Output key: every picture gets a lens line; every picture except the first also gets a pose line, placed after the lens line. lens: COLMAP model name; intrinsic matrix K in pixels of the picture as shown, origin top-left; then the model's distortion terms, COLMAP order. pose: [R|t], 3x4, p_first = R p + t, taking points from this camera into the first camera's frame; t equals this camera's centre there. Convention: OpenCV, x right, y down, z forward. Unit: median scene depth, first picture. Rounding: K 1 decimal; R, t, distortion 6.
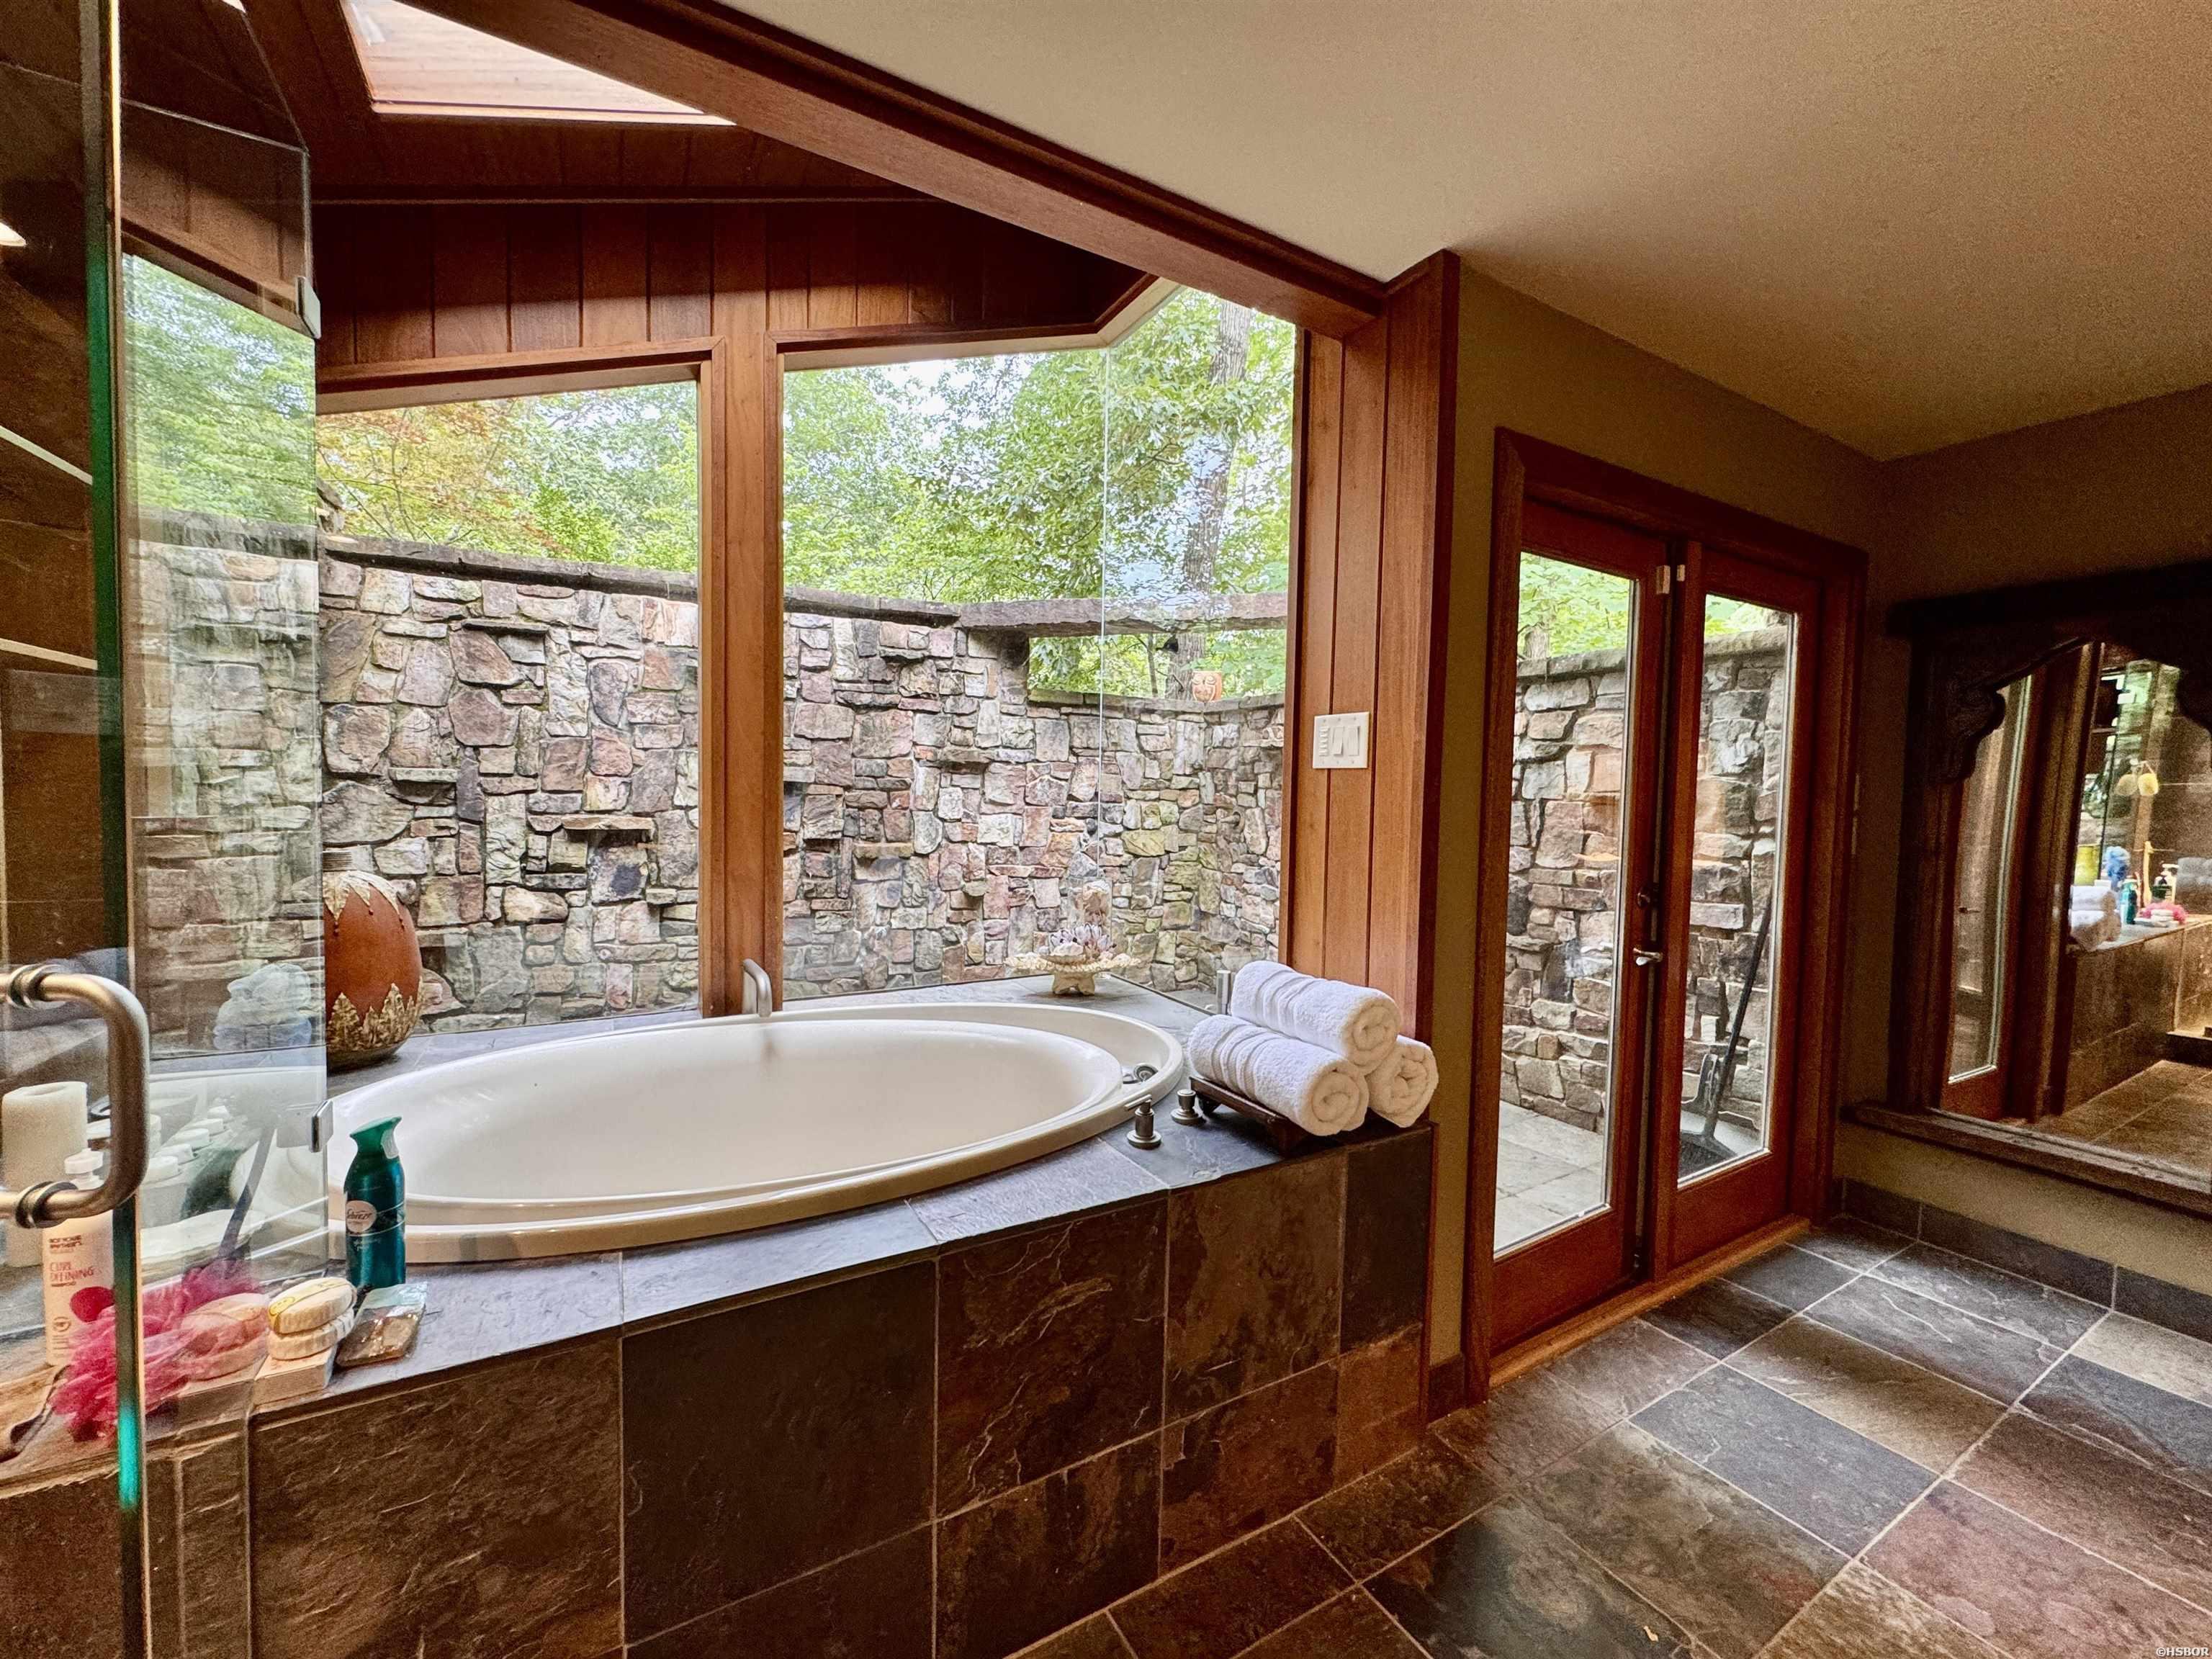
lens RADIAL K [[889.6, 0, 1106.0], [0, 889.6, 829.5], [0, 0, 1]] dist [-0.001299, 0.000527]
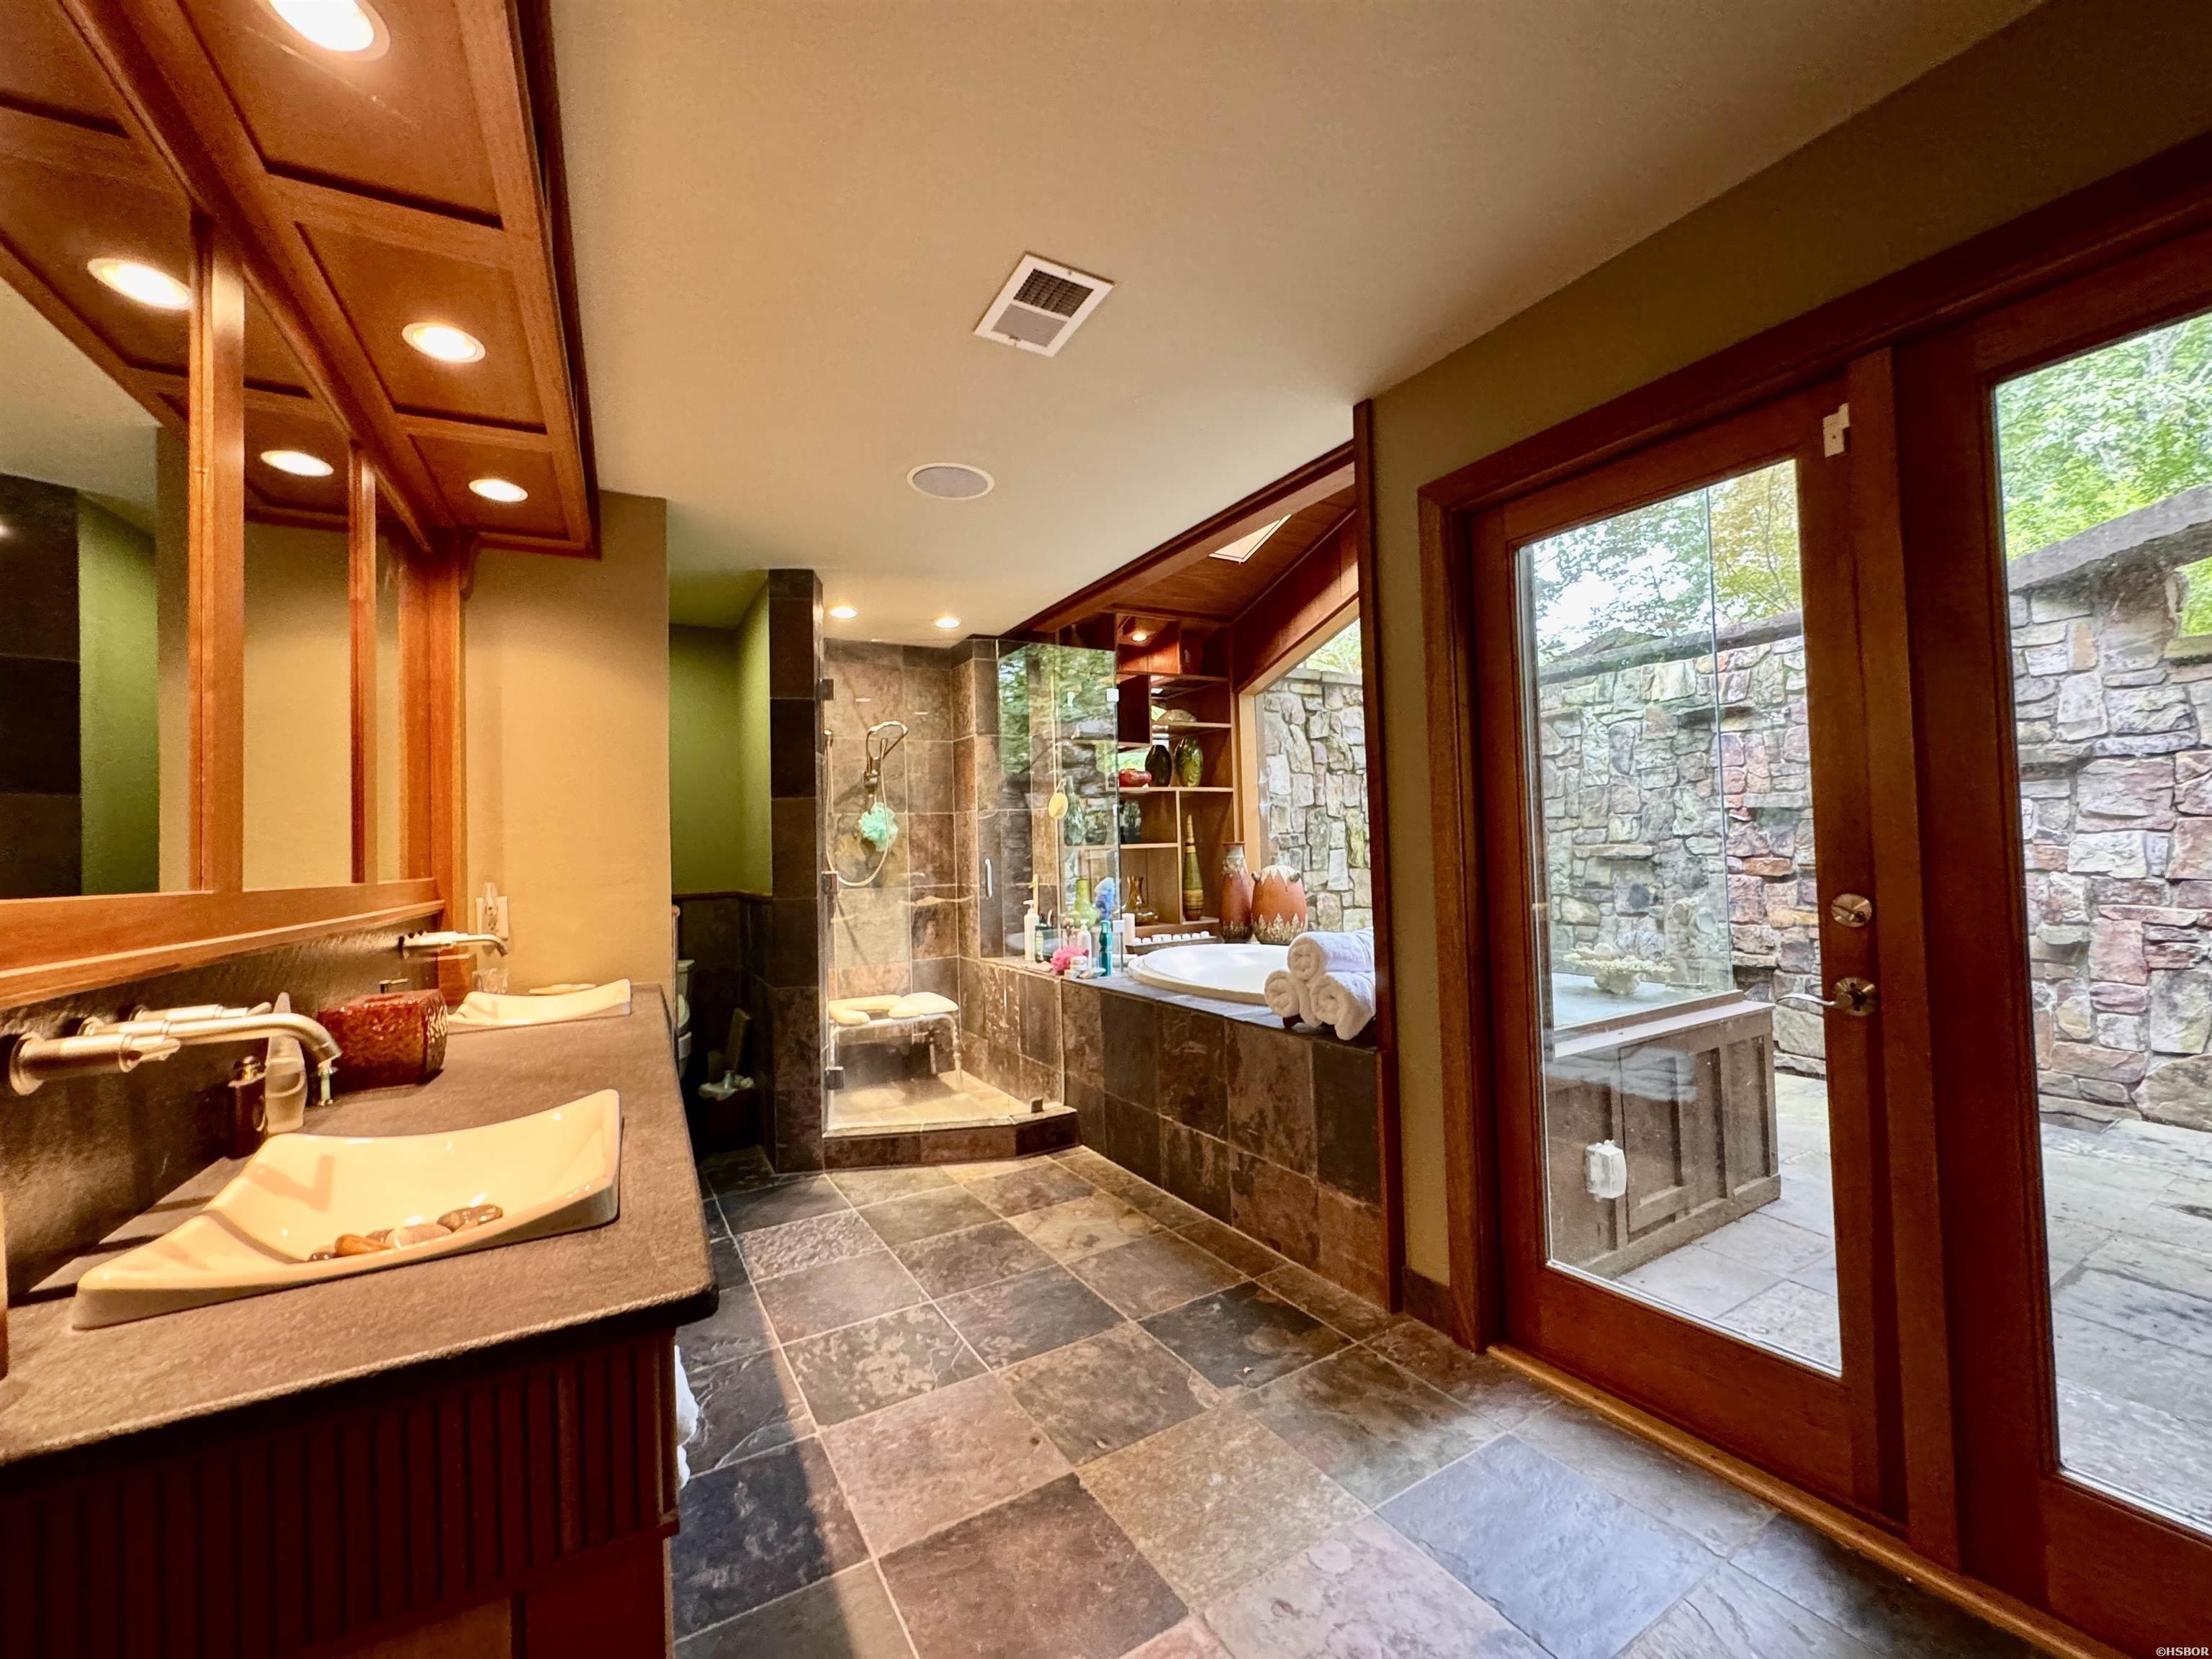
lens RADIAL K [[898.5, 0, 1106.0], [0, 898.5, 829.5], [0, 0, 1]] dist [0.000483, 0.001105]
pose [[0.013156, -0.043764, -0.998955, 0.614478], [-0.016124, 0.998903, -0.043974, 0.026691], [0.999783, 0.016686, 0.012436, 0.213542]]
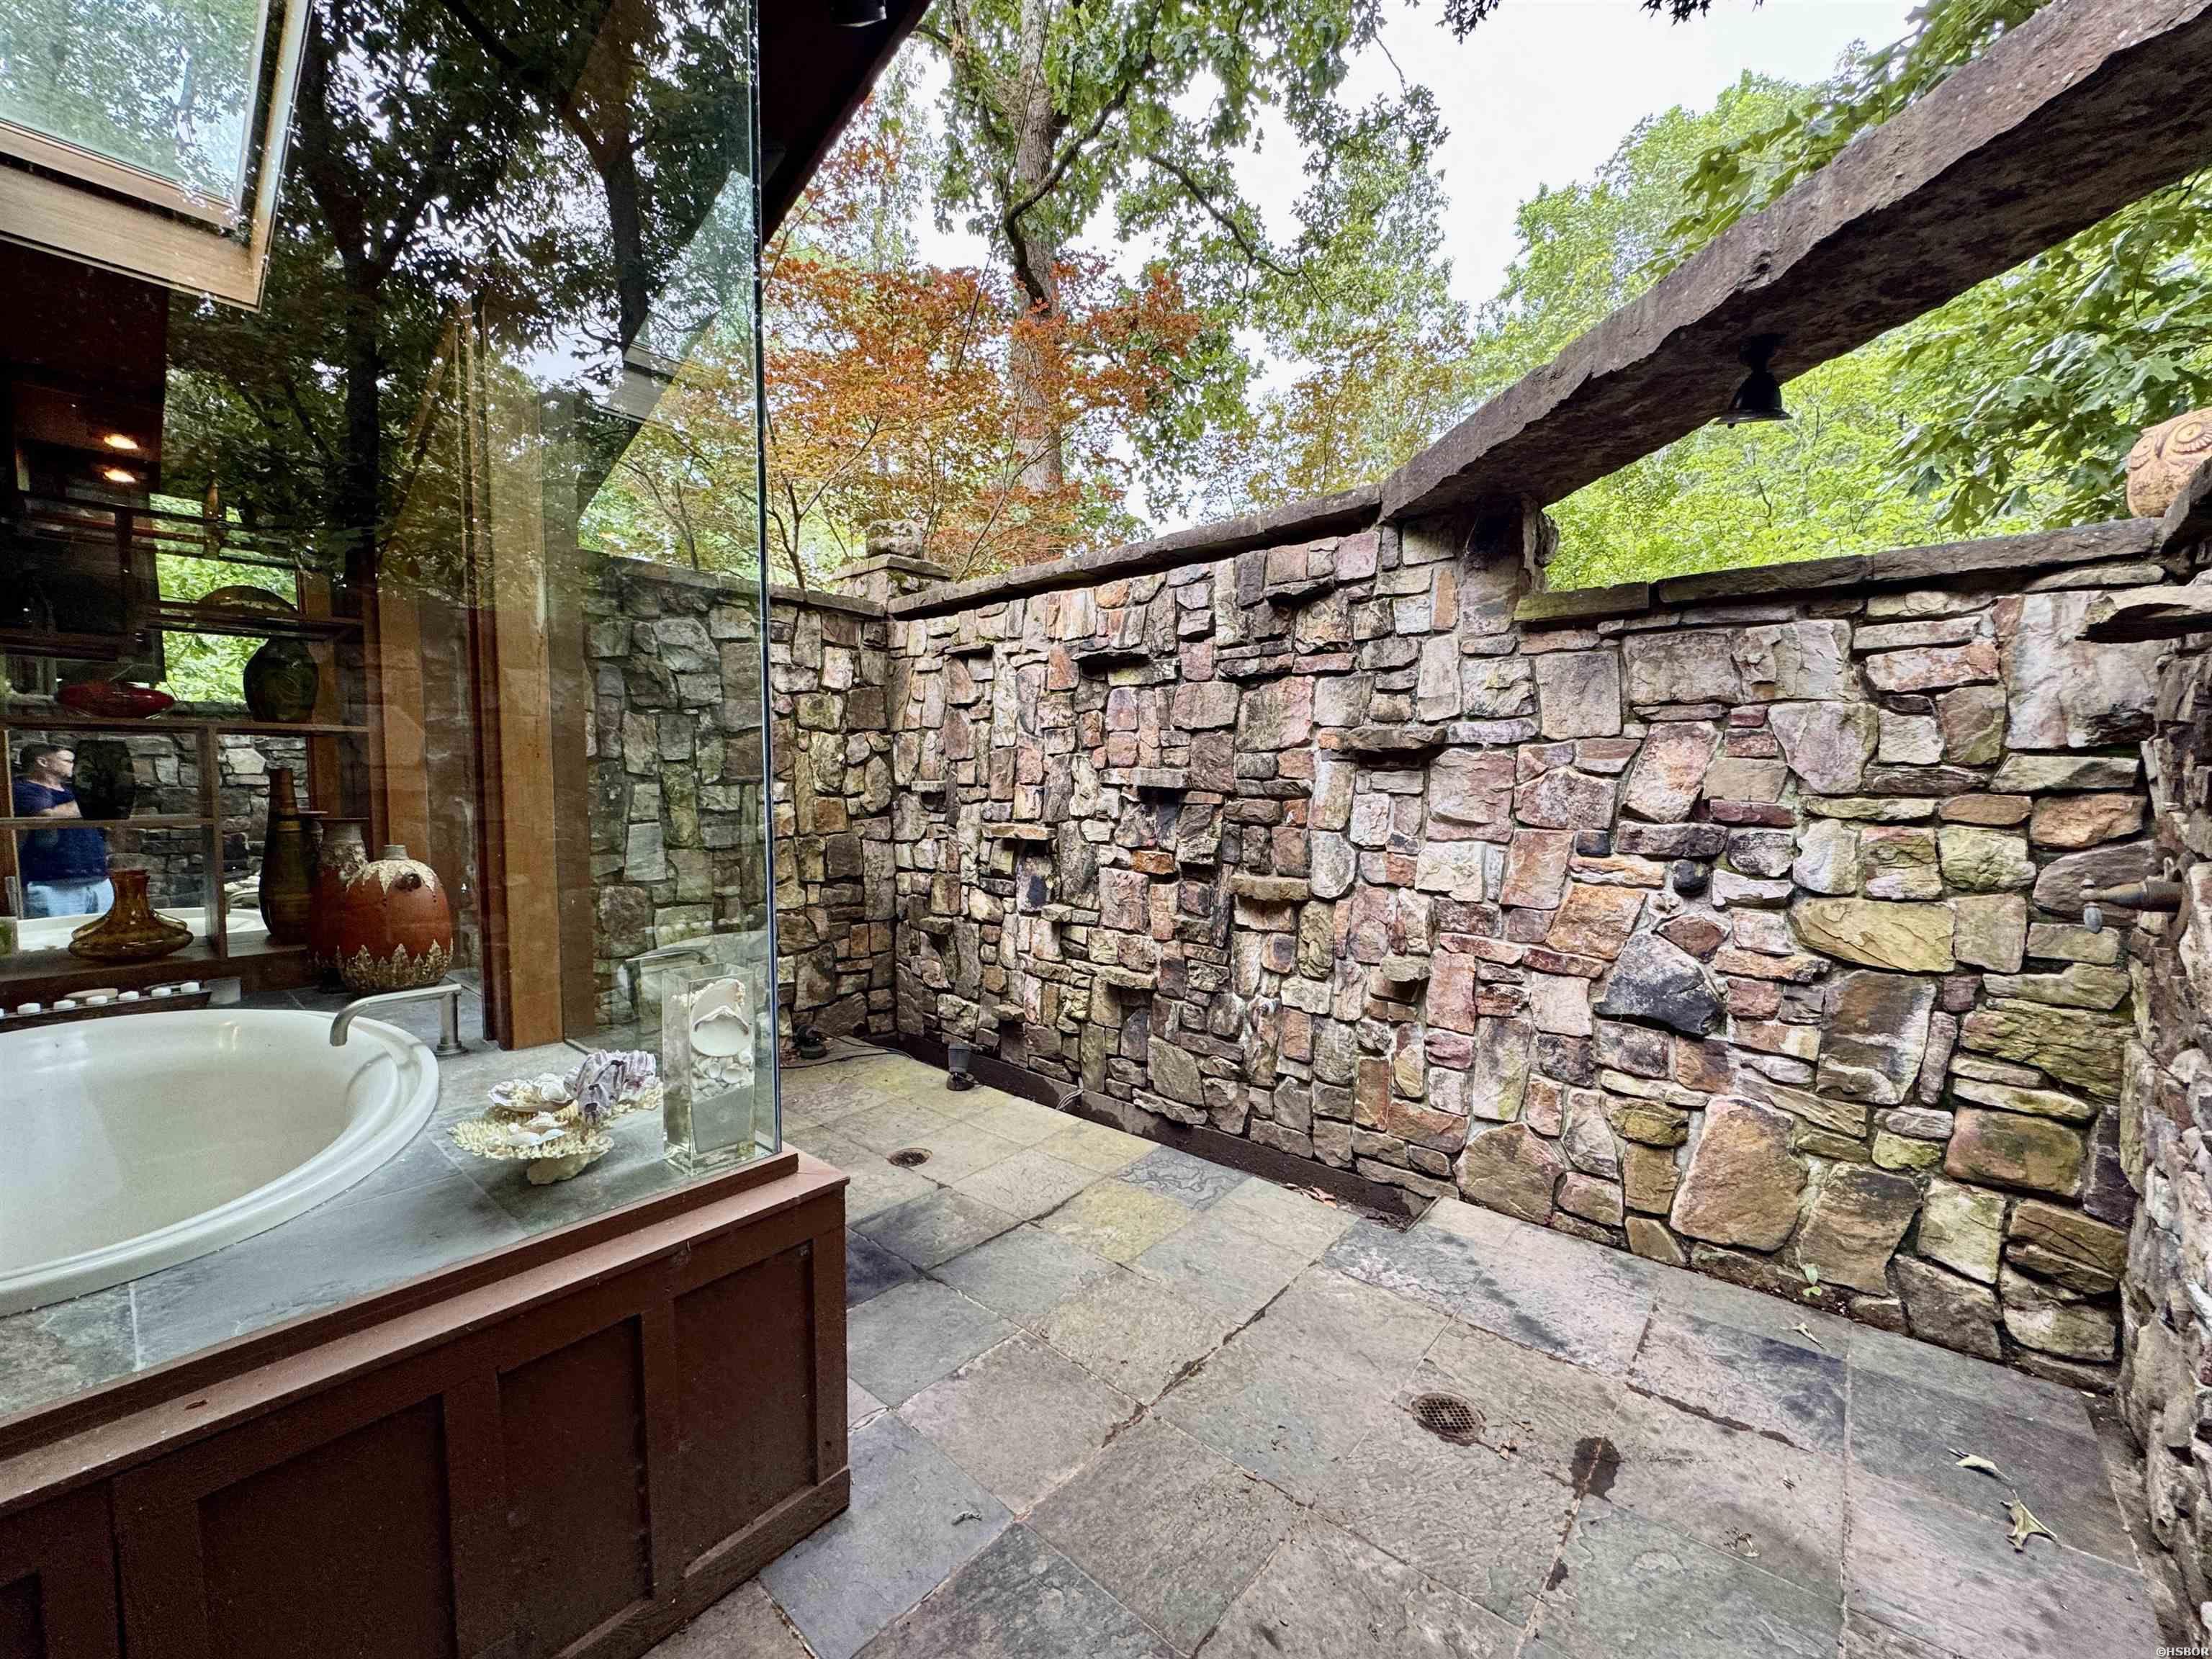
lens RADIAL K [[889.6, 0, 1106.0], [0, 889.6, 829.5], [0, 0, 1]] dist [-0.001299, 0.000527]
pose [[0.330757, 0.031666, -0.943185, 0.346357], [-0.038056, 0.999071, 0.020197, -0.029080], [0.942948, 0.029214, 0.331655, 0.655100]]
